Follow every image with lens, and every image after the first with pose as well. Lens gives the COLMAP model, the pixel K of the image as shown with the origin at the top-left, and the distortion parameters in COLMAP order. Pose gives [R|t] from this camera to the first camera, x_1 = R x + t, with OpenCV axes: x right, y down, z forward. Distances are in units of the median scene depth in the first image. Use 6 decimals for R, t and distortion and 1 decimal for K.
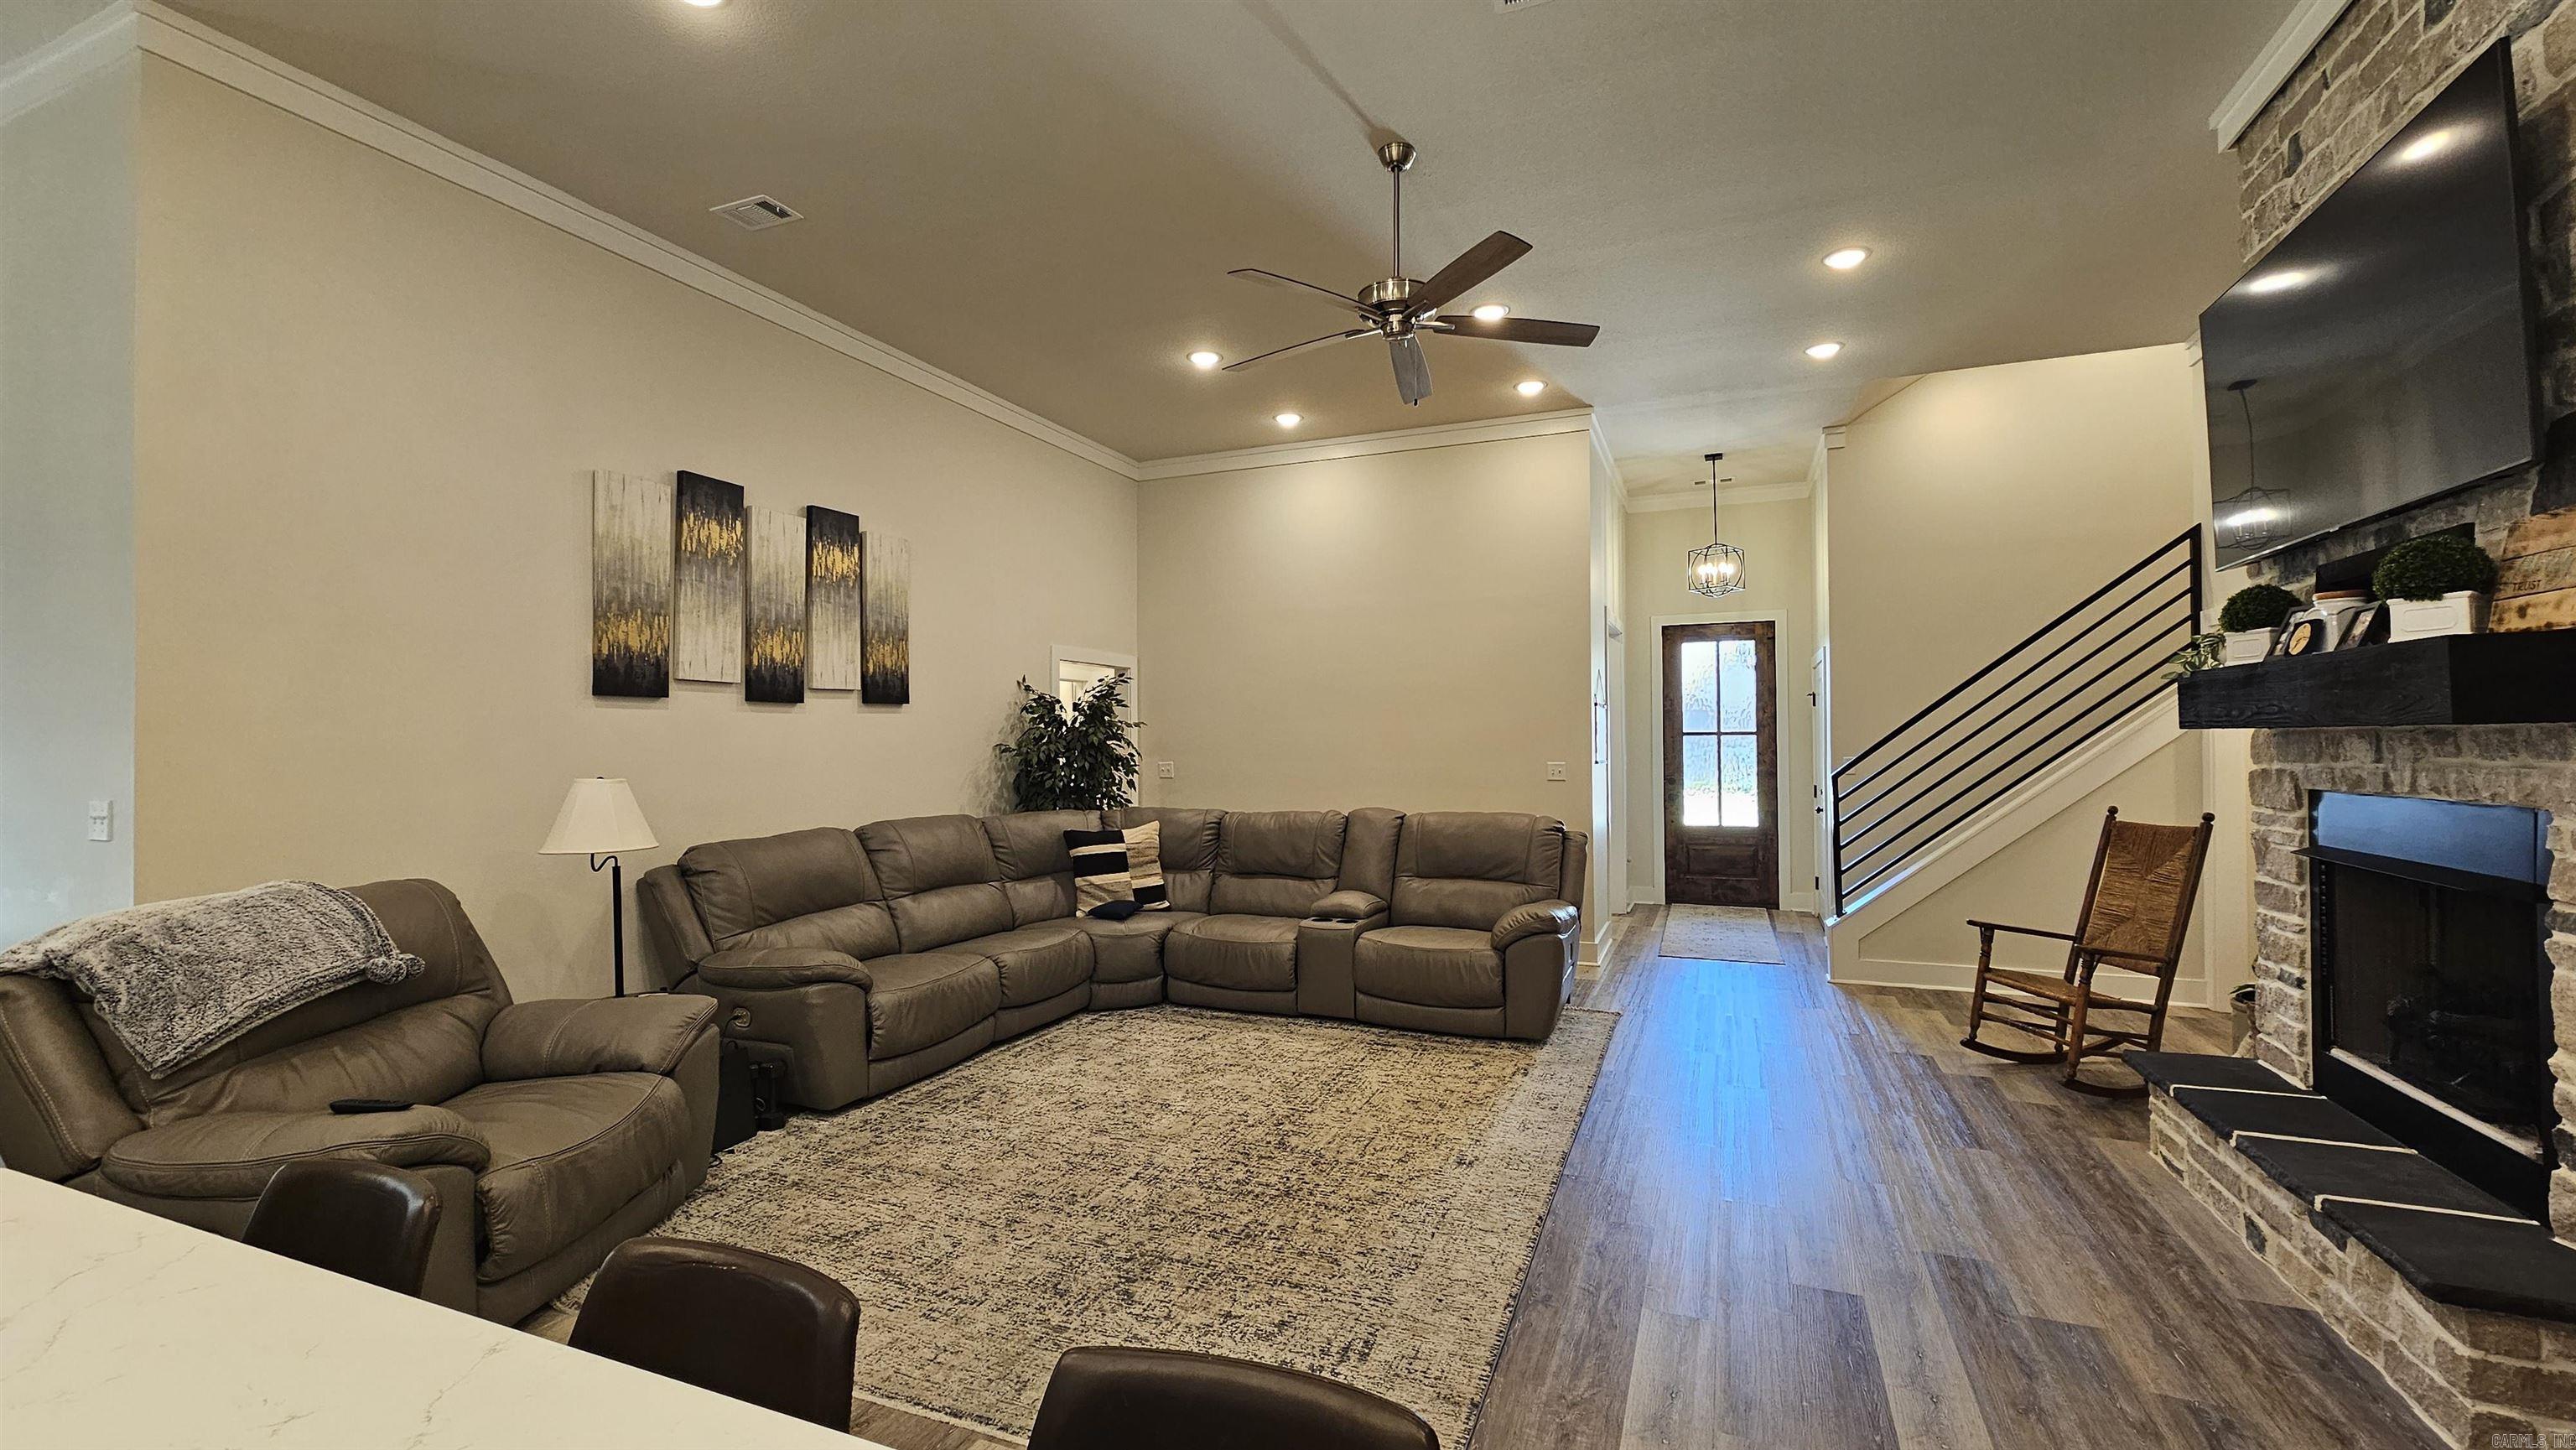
lens RADIAL K [[1051.3, 0, 1300.5], [0, 1051.3, 728.5], [0, 0, 1]] dist [-0.004546, 0.000821]
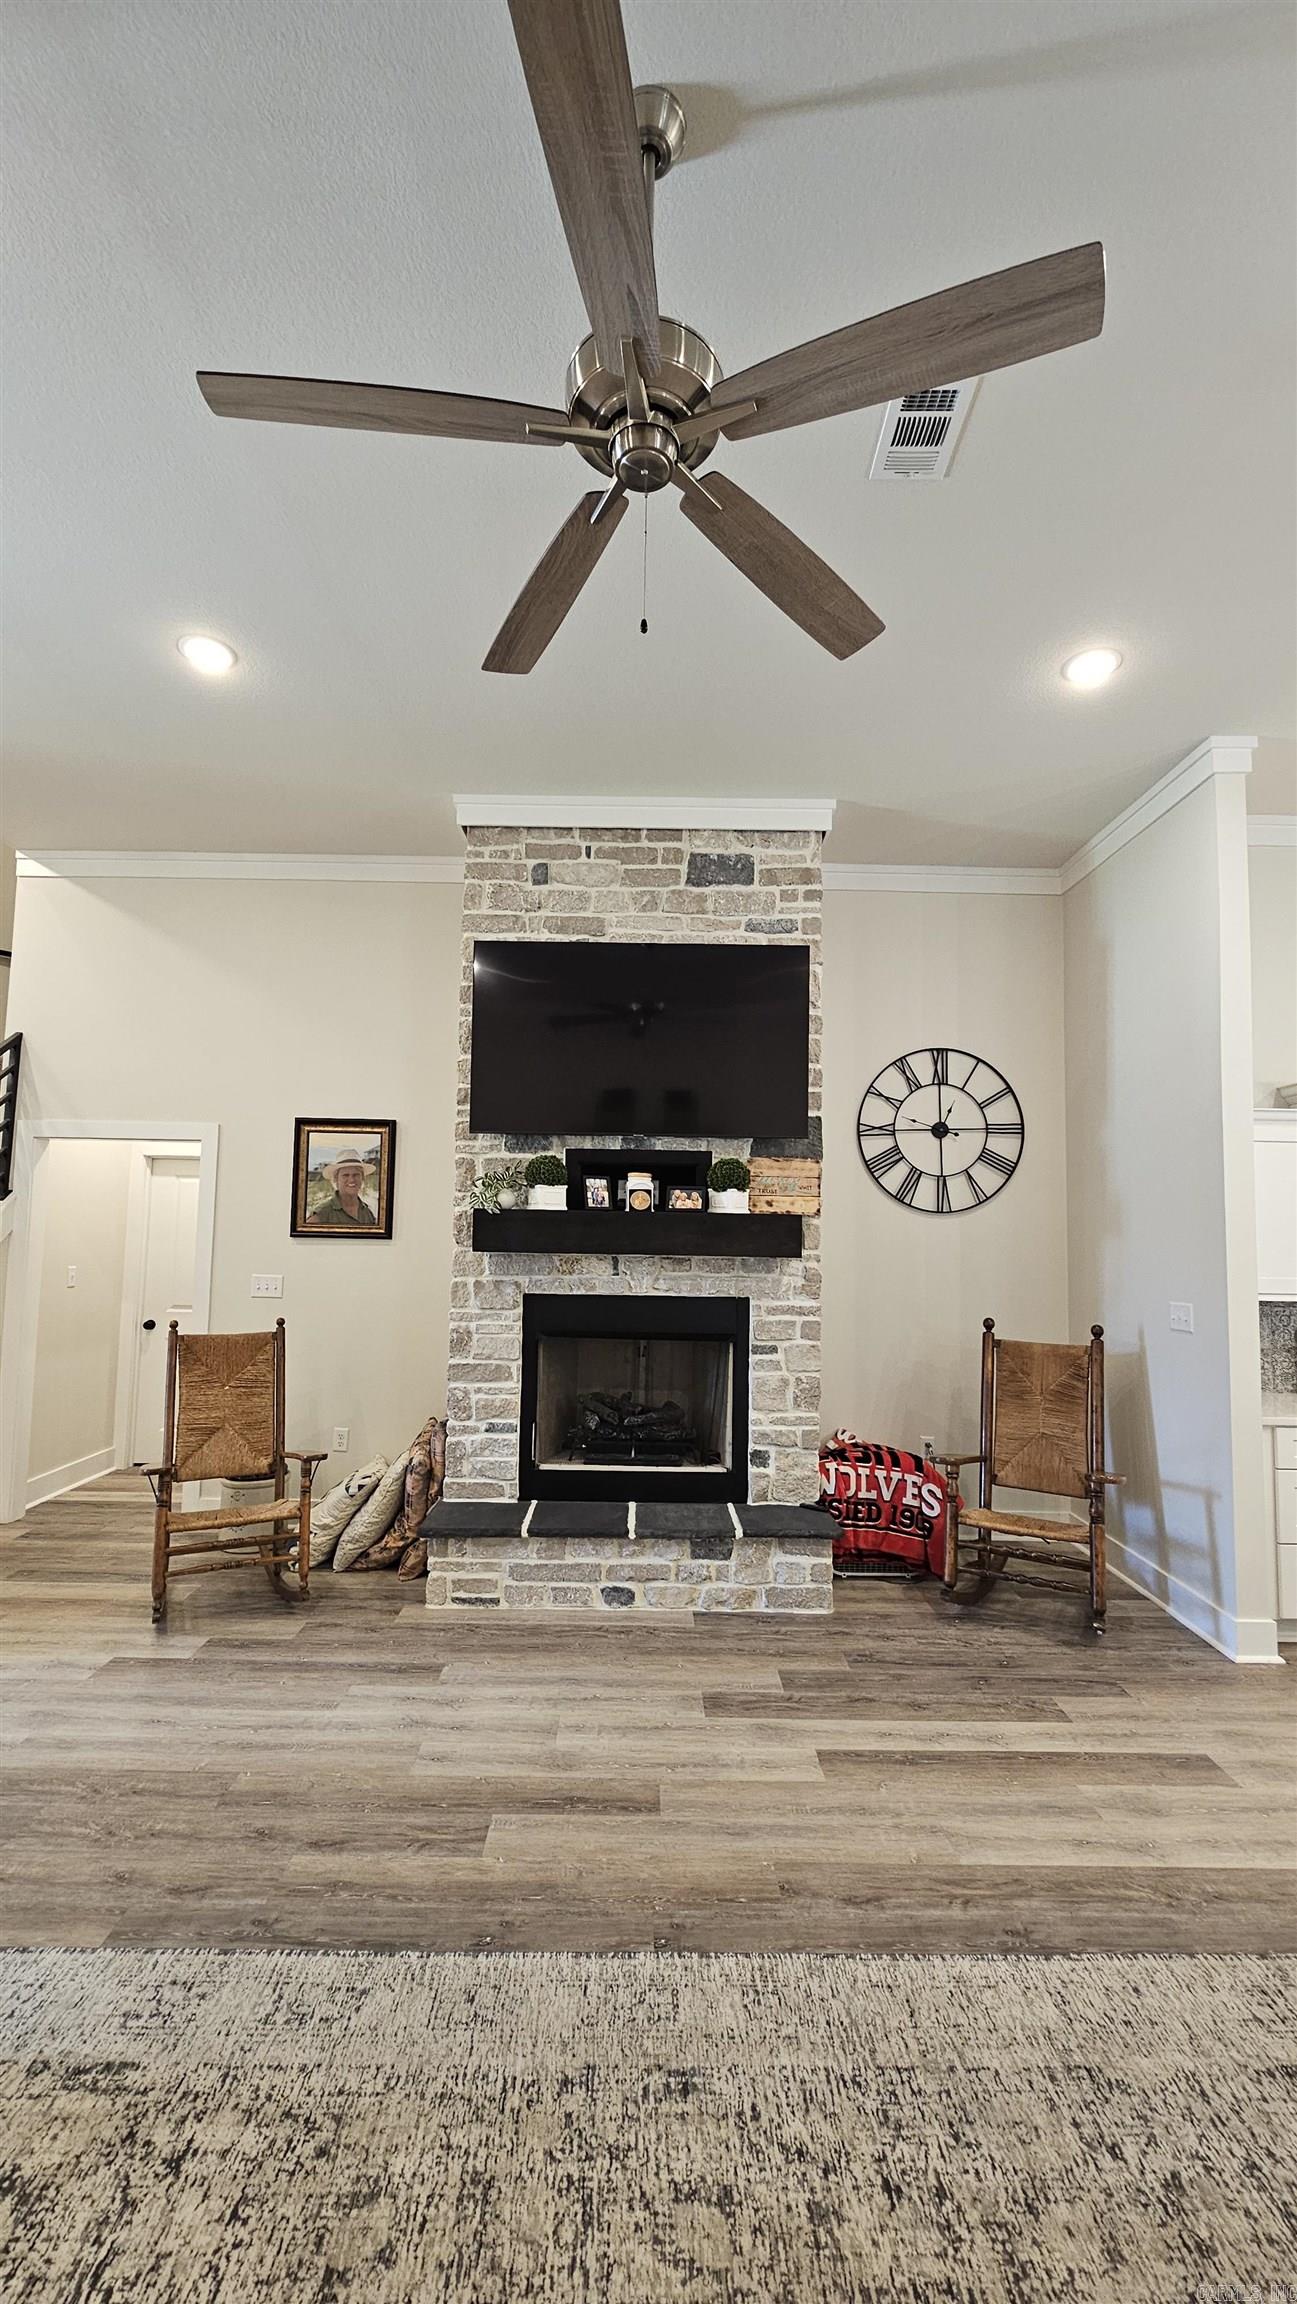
lens RADIAL K [[940.2, 0, 646.7], [0, 940.2, 1164.6], [0, 0, 1]] dist [-0.004546, 0.000821]
pose [[-0.382280, 0.070891, 0.921323, -0.256482], [-0.026411, 0.995807, -0.087580, -0.008711], [-0.923669, -0.057813, -0.378805, 1.013825]]
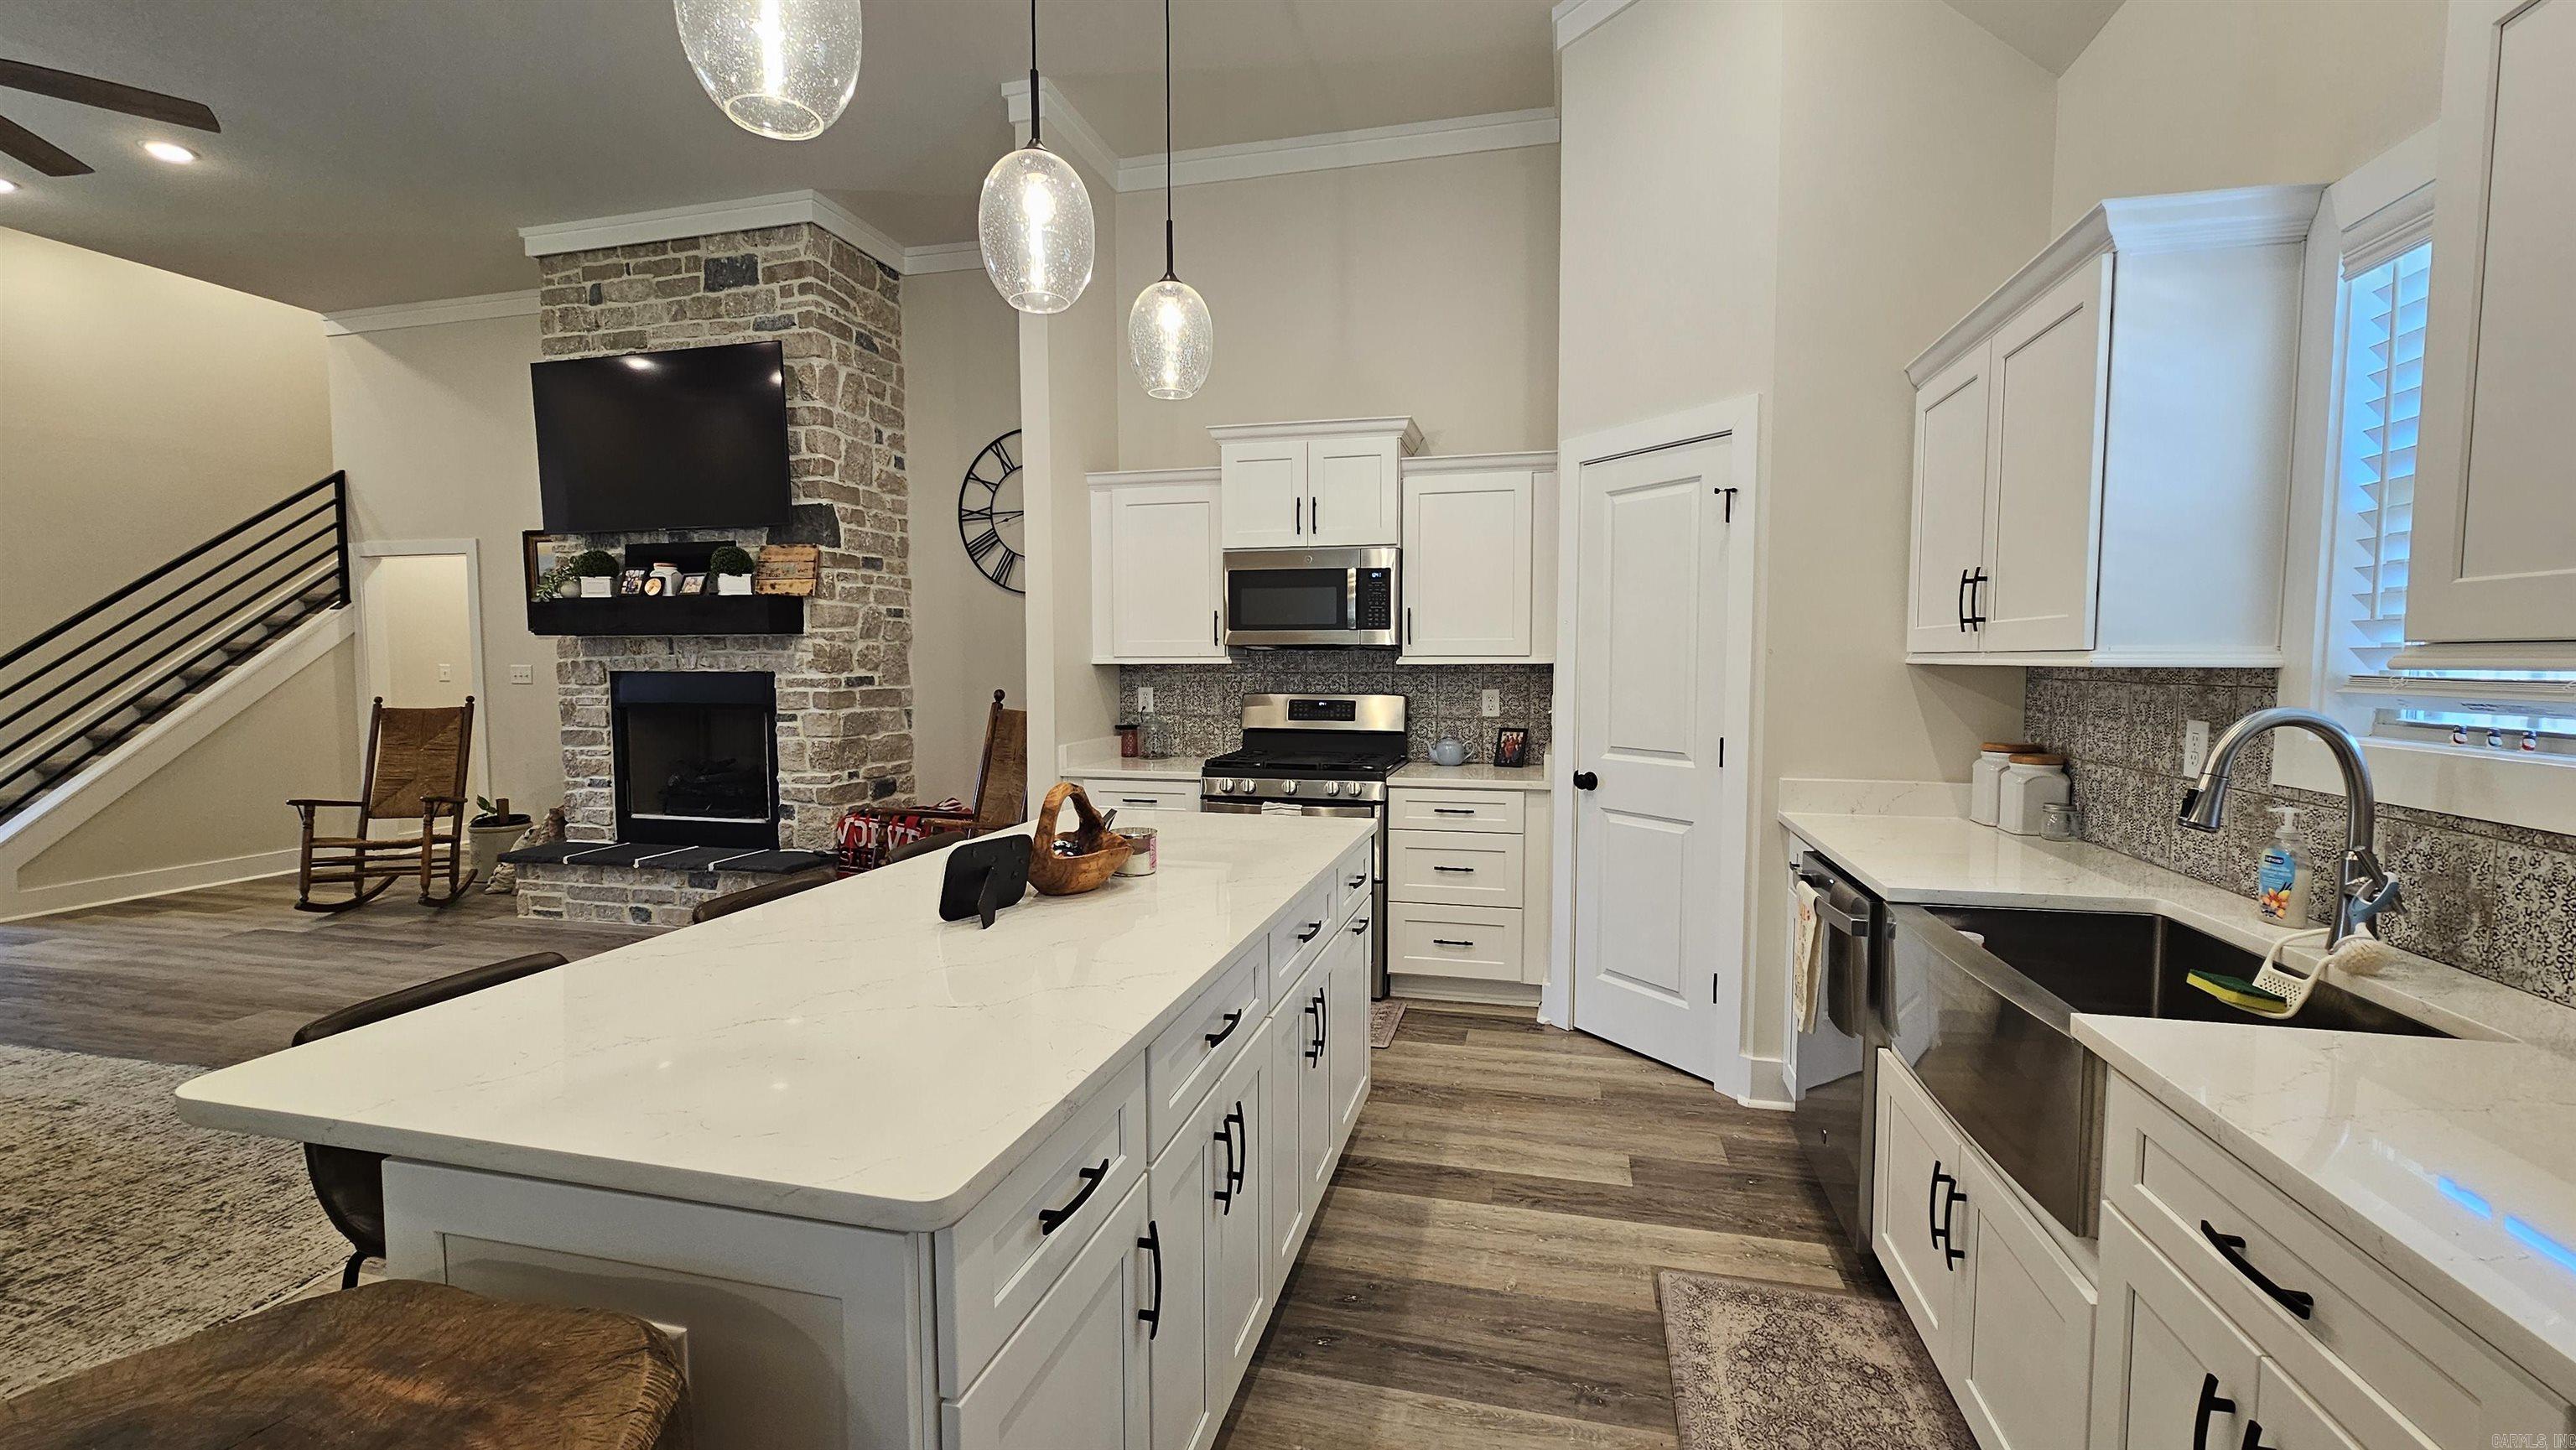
lens RADIAL K [[1051.3, 0, 1300.6], [0, 1051.3, 727.0], [0, 0, 1]] dist [-0.004546, 0.000821]
pose [[-0.145040, -0.055728, 0.987855, -0.694066], [-0.010264, 0.998444, 0.054818, 0.032003], [-0.989373, -0.002188, -0.145386, 0.090455]]
